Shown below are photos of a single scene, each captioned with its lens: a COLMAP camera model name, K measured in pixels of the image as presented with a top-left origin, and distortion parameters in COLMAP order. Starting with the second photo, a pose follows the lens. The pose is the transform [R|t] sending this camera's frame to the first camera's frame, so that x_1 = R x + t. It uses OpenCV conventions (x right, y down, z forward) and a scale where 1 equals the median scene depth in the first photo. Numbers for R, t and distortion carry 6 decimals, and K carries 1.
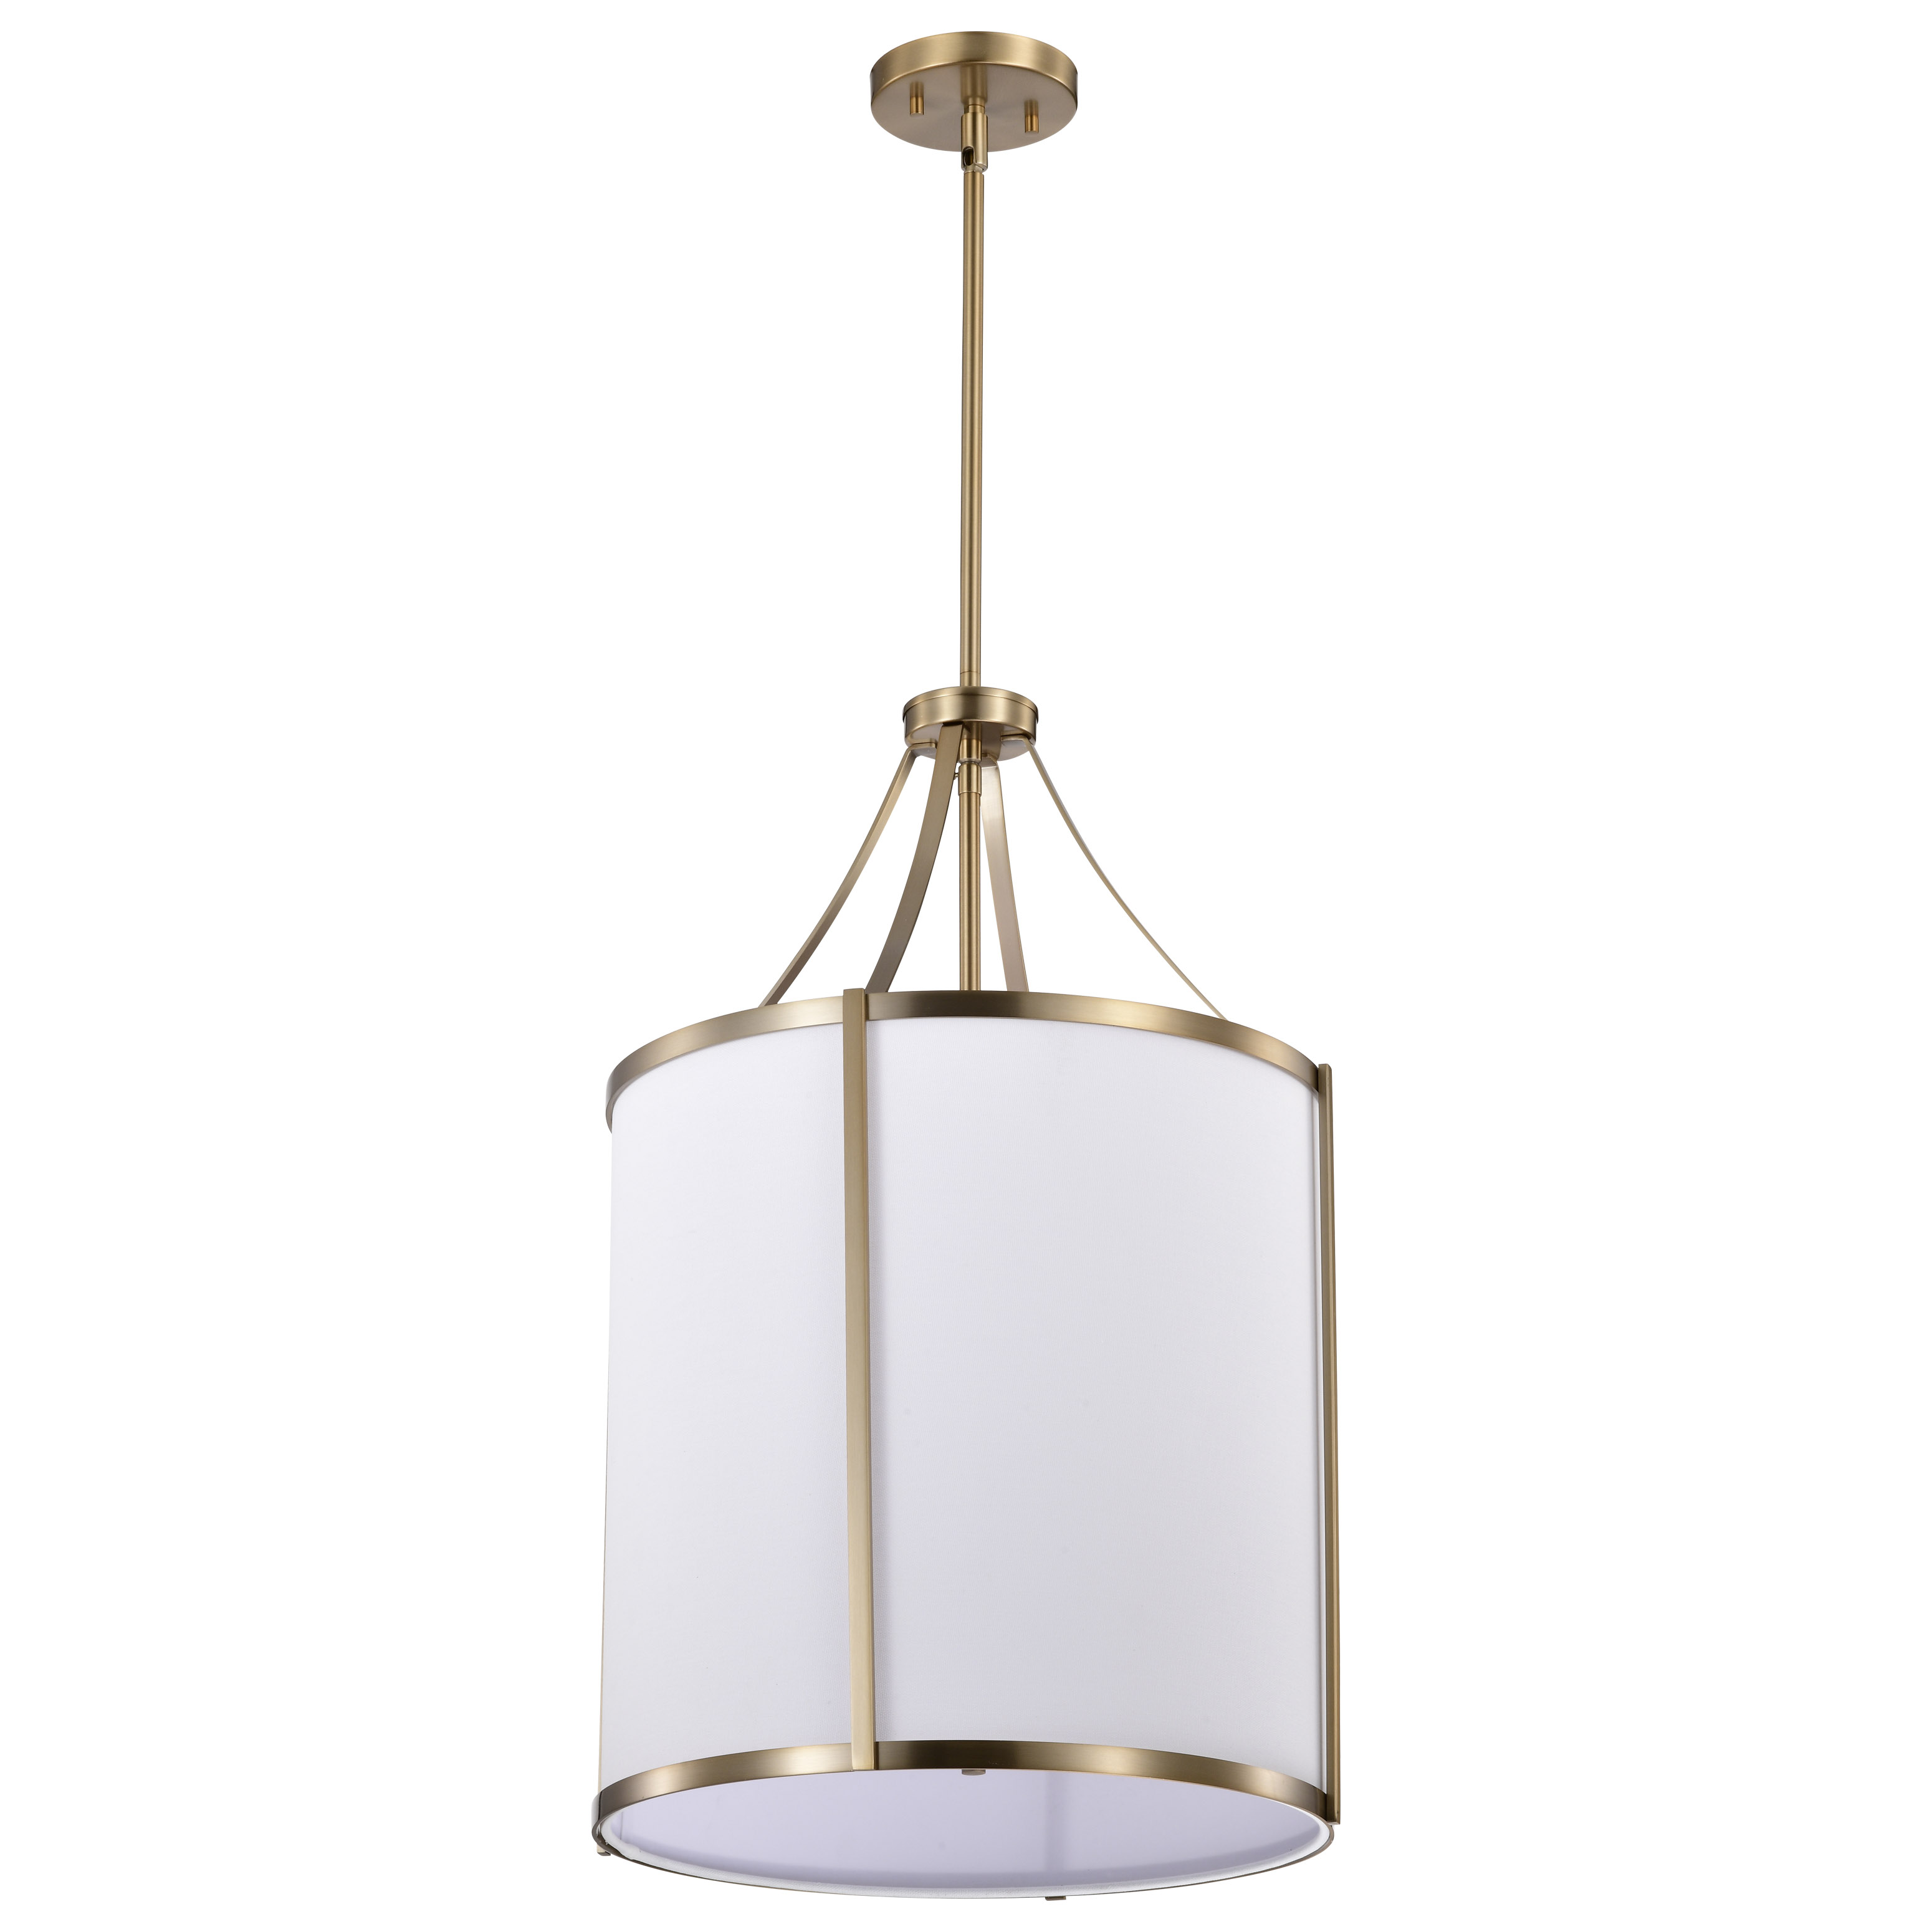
lens RADIAL K [[5941.3, 0, 966.0], [0, 5941.3, 966.0], [0, 0, 1]] dist [0.009930, -0.324064]
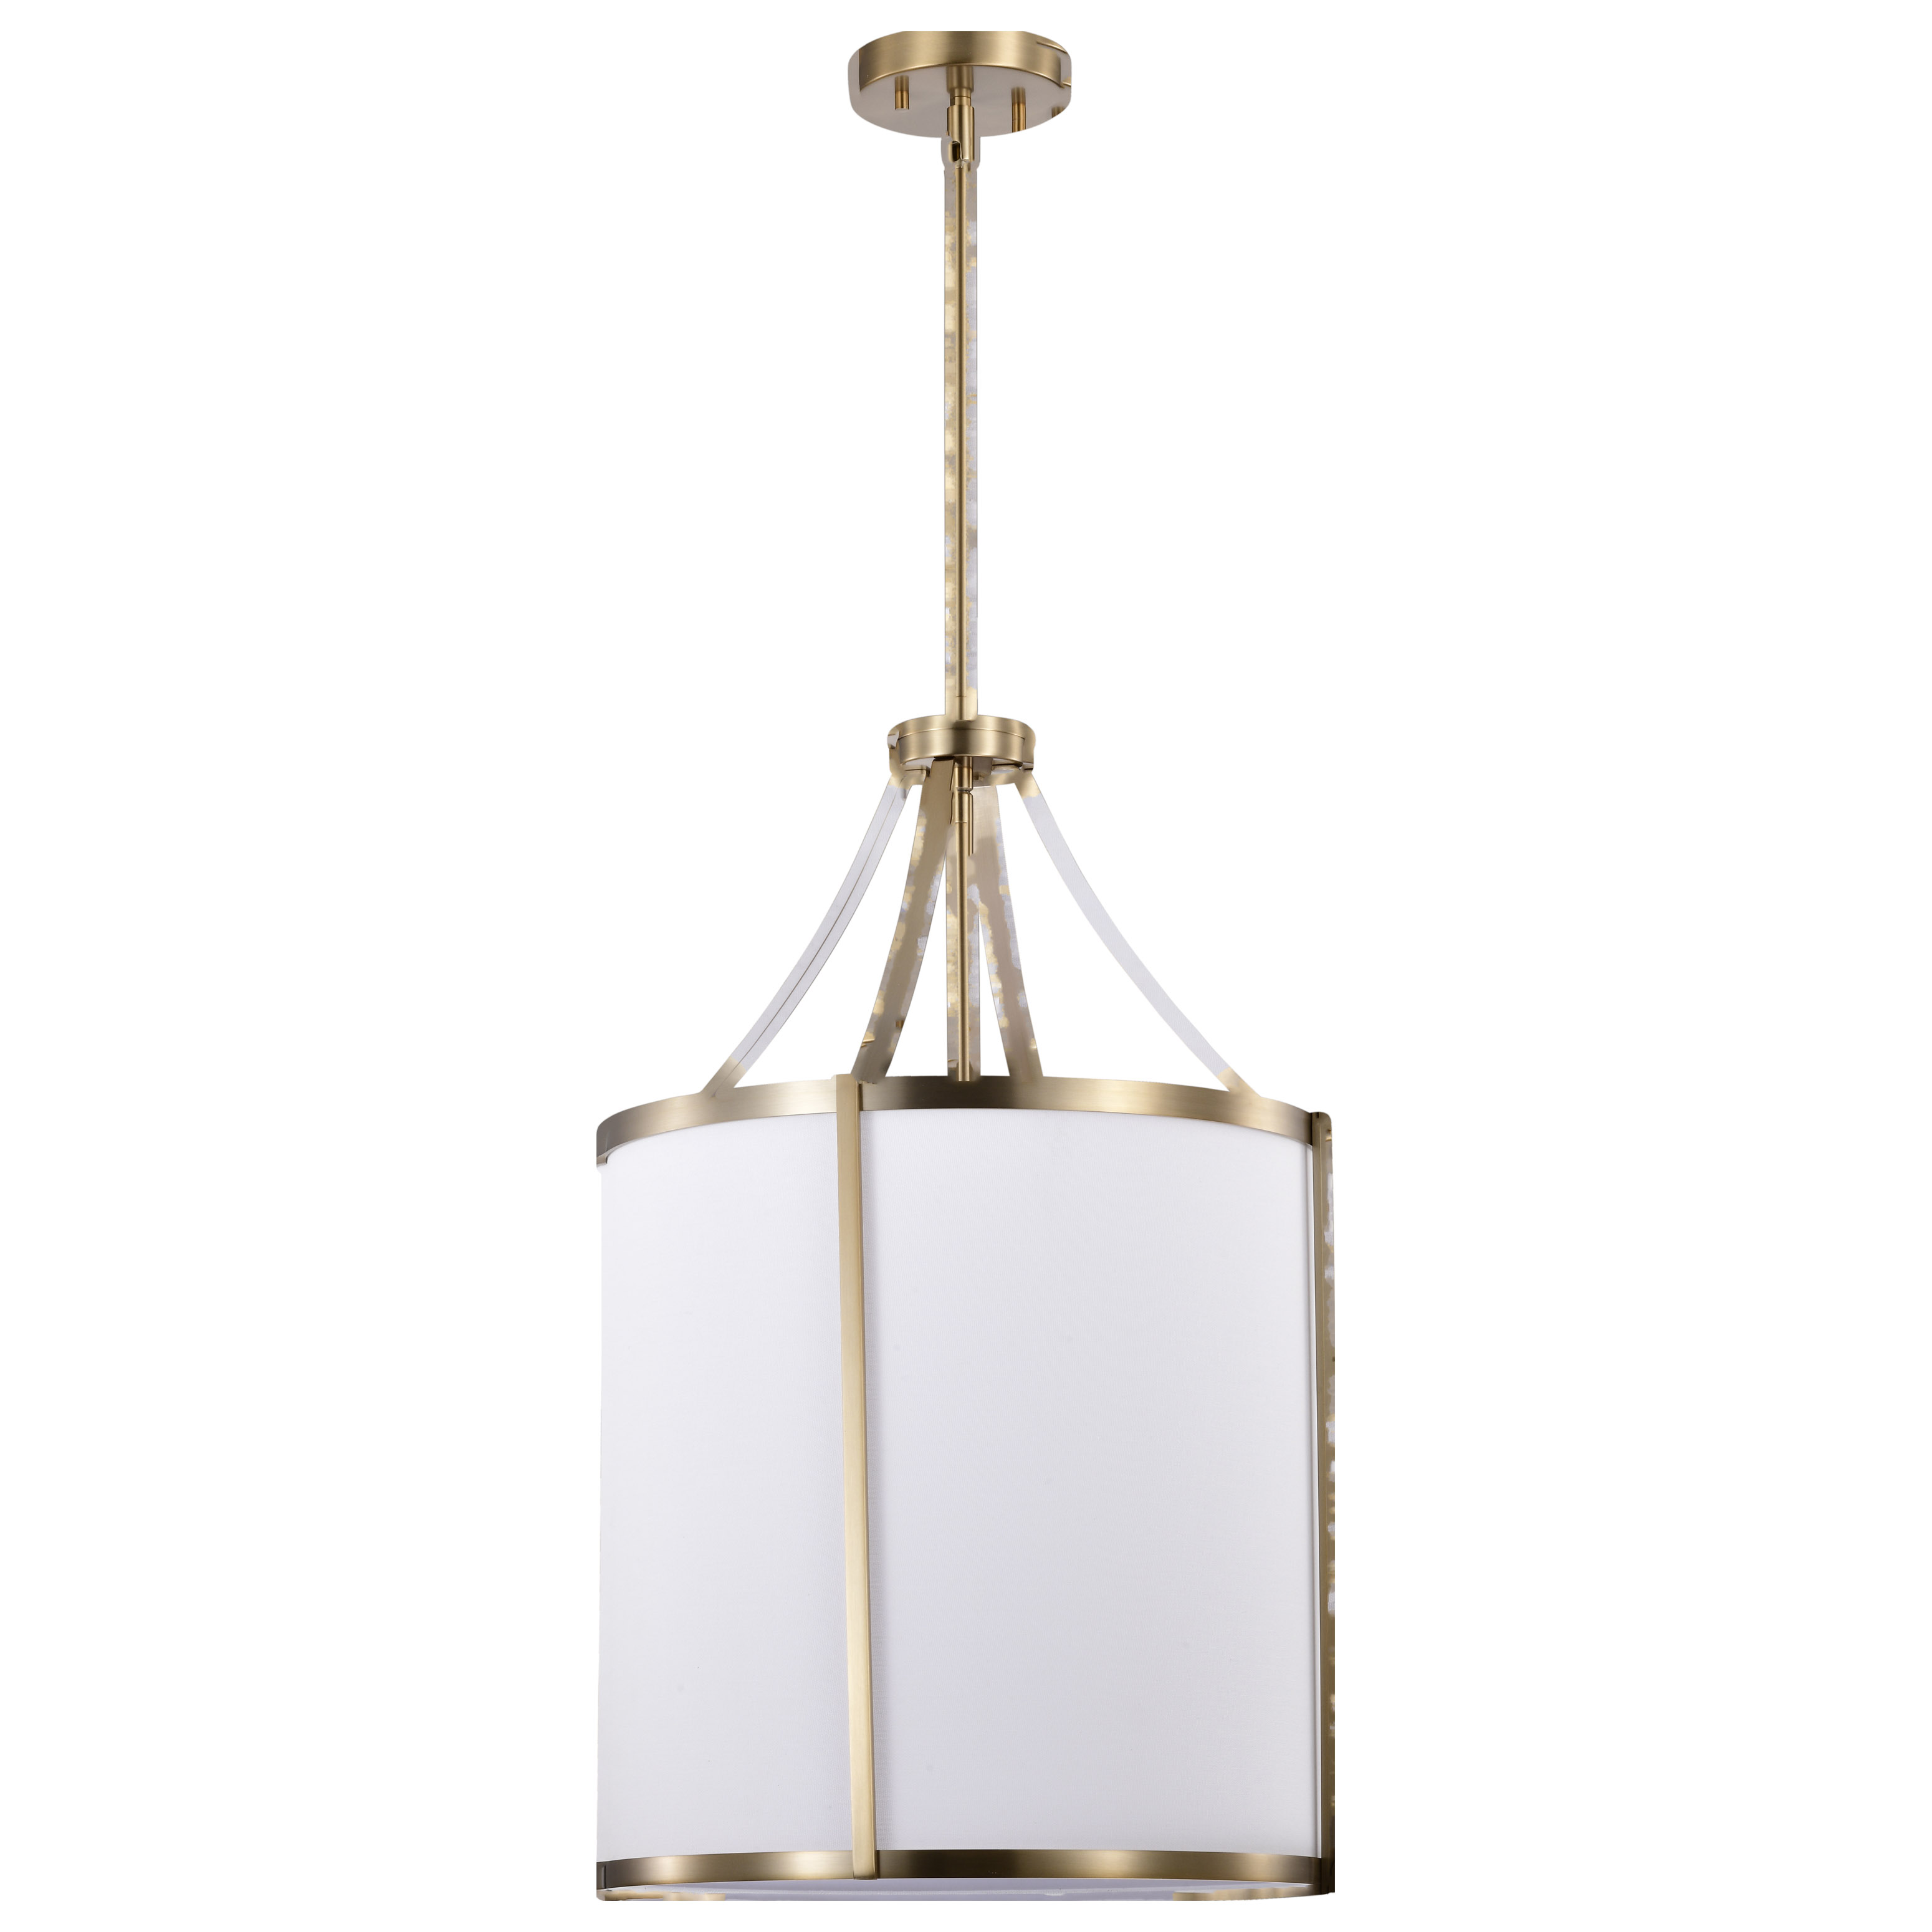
lens RADIAL K [[5941.3, 0, 966.0], [0, 5941.3, 966.0], [0, 0, 1]] dist [0.009930, -0.324064]
pose [[0.999970, -0.007327, 0.002314, -0.001062], [0.007049, 0.994614, 0.103404, -0.108822], [-0.003059, -0.103385, 0.994637, 0.007294]]
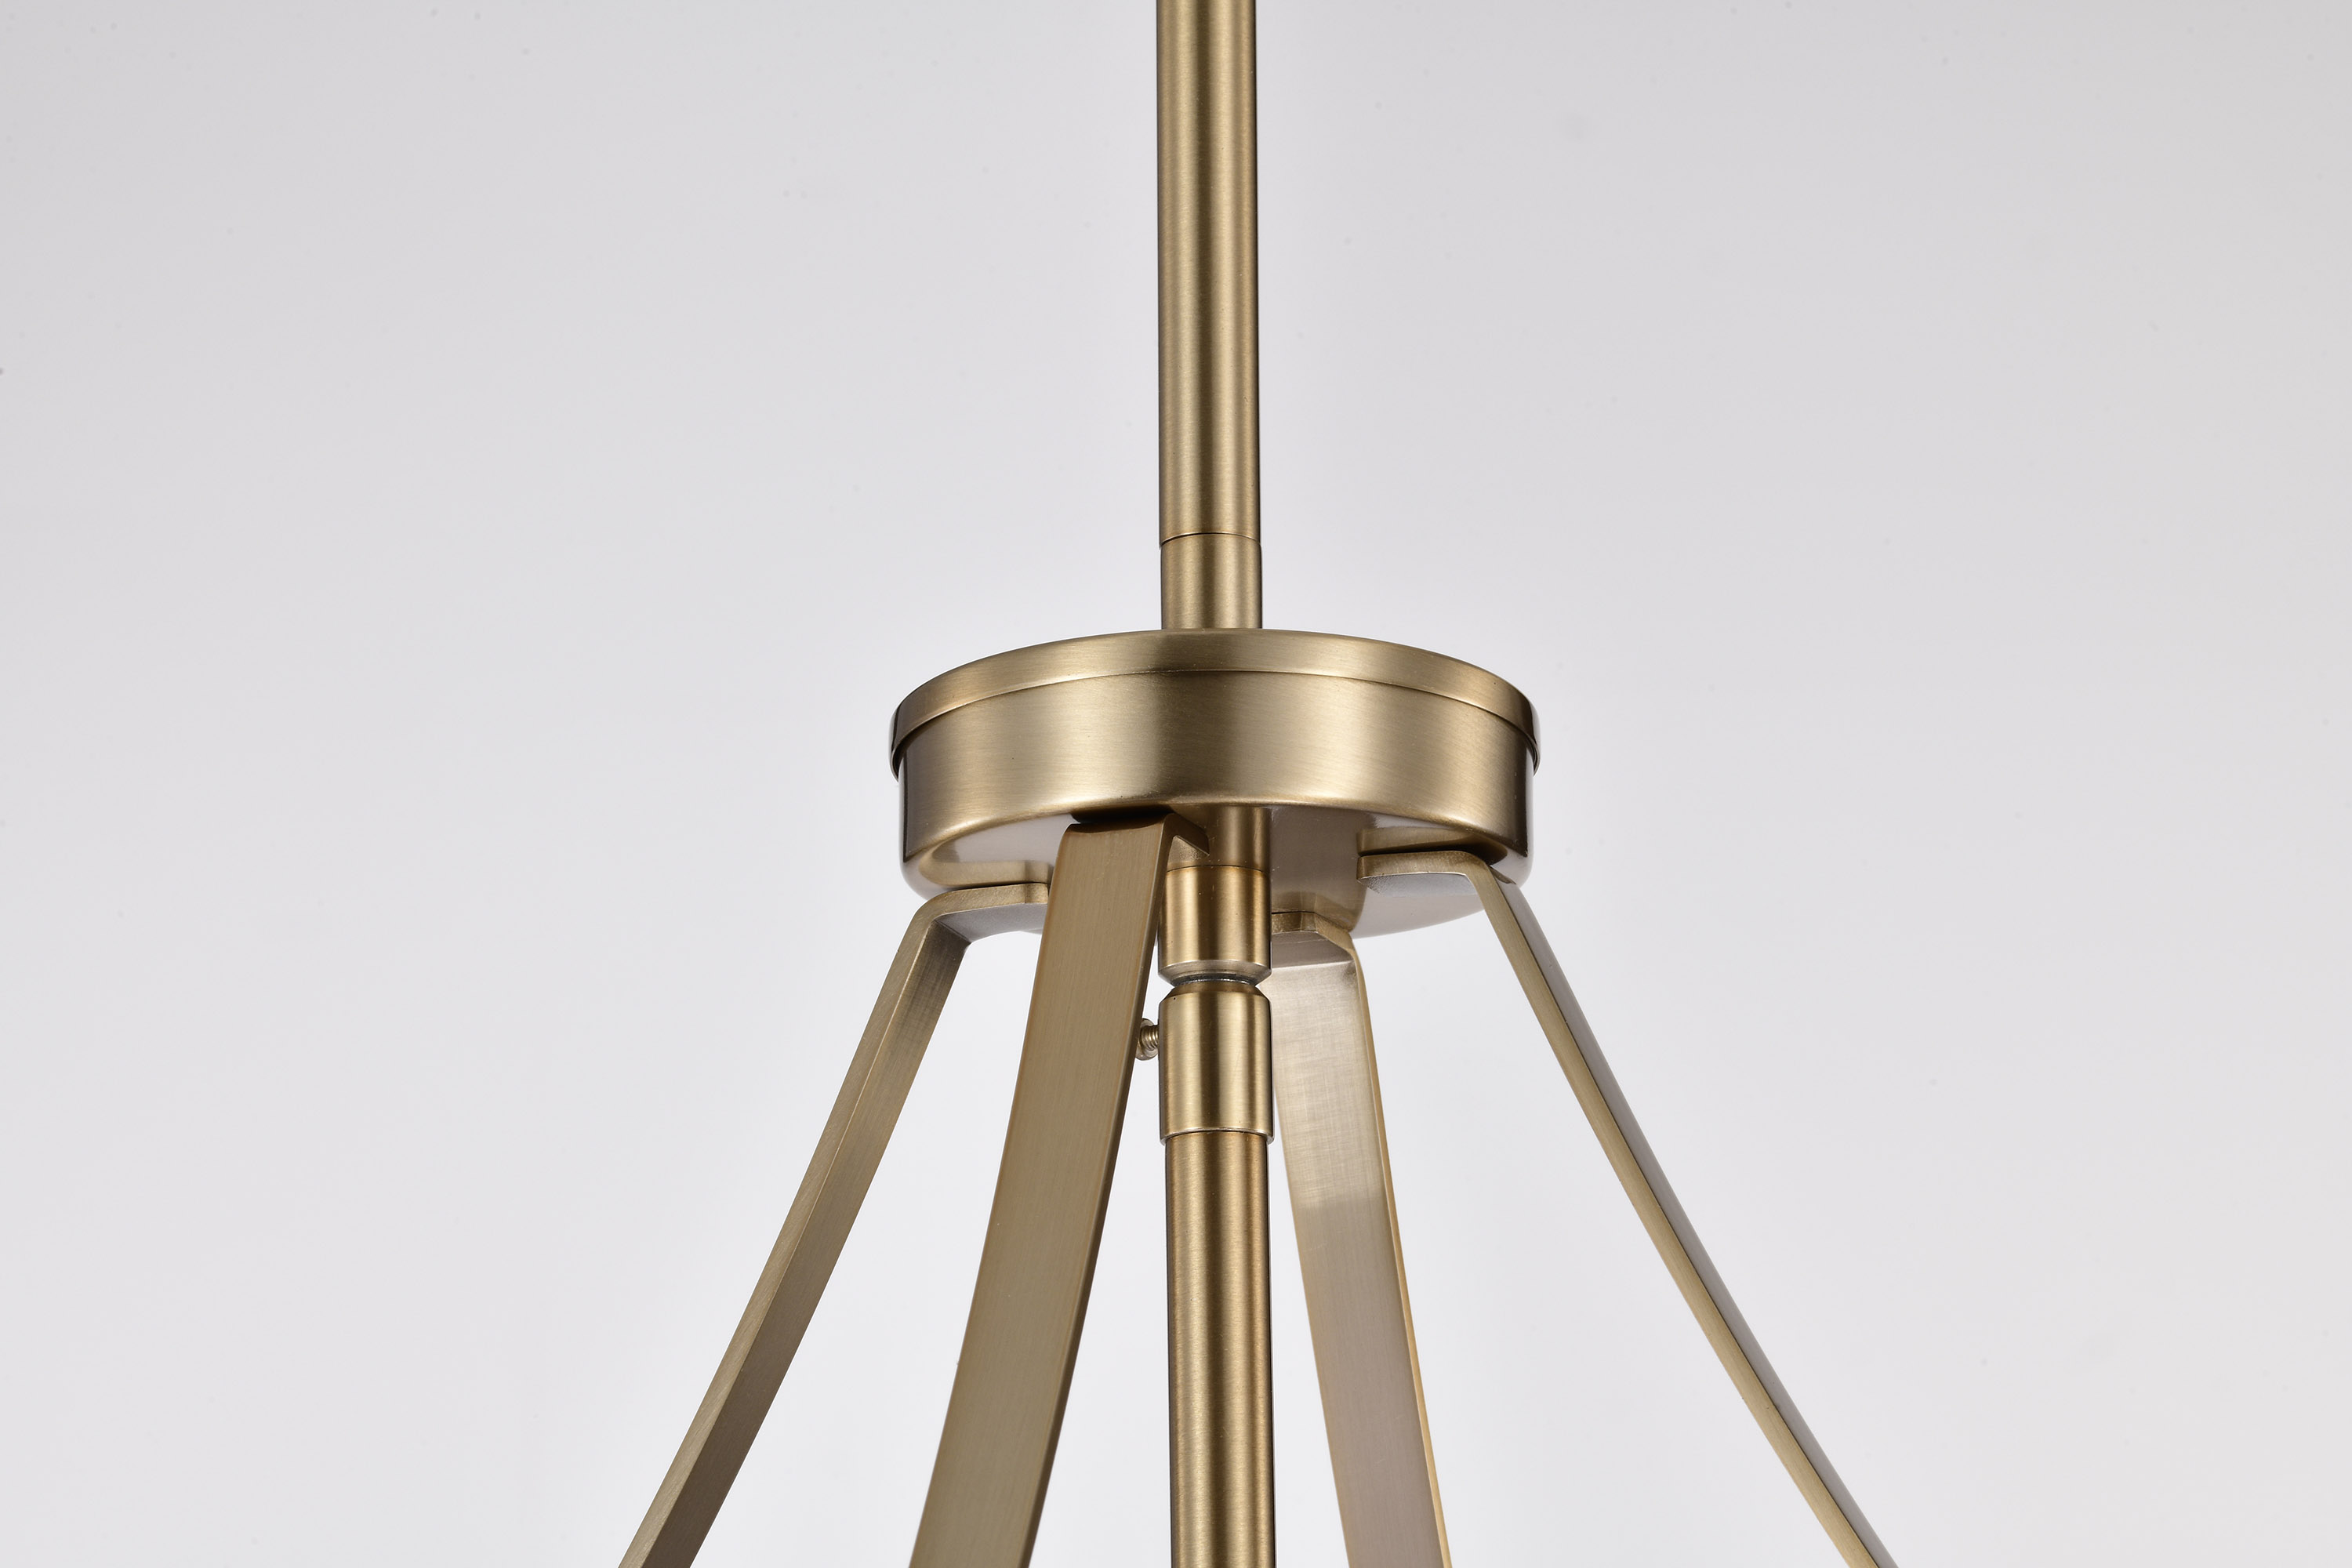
lens RADIAL K [[5550.6, 0, 1176.0], [0, 5550.6, 784.0], [0, 0, 1]] dist [-0.010117, -0.026431]
pose [[0.999512, -0.020609, -0.023484, 0.004118], [0.021359, 0.999255, 0.032129, -0.047770], [0.022805, -0.032615, 0.999208, 0.812025]]
